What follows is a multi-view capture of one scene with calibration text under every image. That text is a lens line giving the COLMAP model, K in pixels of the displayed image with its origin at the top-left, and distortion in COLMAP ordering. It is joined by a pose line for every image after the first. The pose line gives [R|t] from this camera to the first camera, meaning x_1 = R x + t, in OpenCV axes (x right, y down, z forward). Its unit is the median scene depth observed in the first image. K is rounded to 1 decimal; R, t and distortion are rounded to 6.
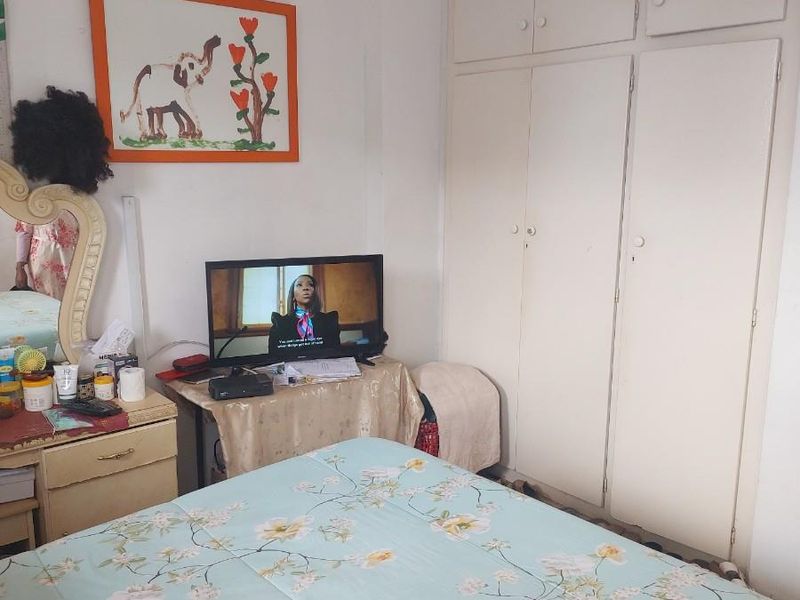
lens RADIAL K [[698.9, 0, 413.6], [0, 698.9, 303.3], [0, 0, 1]] dist [0.089976, -0.179656]
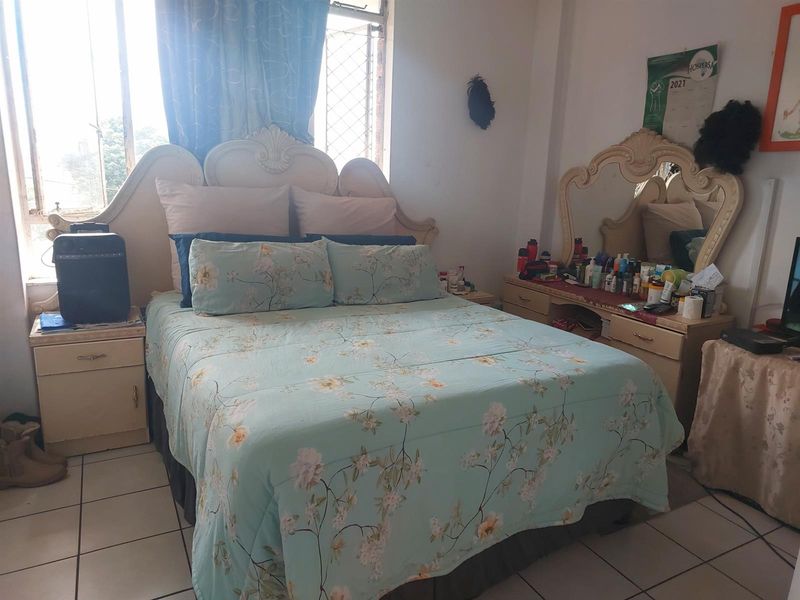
lens RADIAL K [[533.7, 0, 396.9], [0, 533.7, 300.7], [0, 0, 1]] dist [0.000187, 0.002097]
pose [[-0.238640, 0.209083, -0.948333, 0.780118], [-0.218156, 0.940045, 0.262153, -0.052232], [0.946287, 0.269445, -0.178719, 0.635419]]
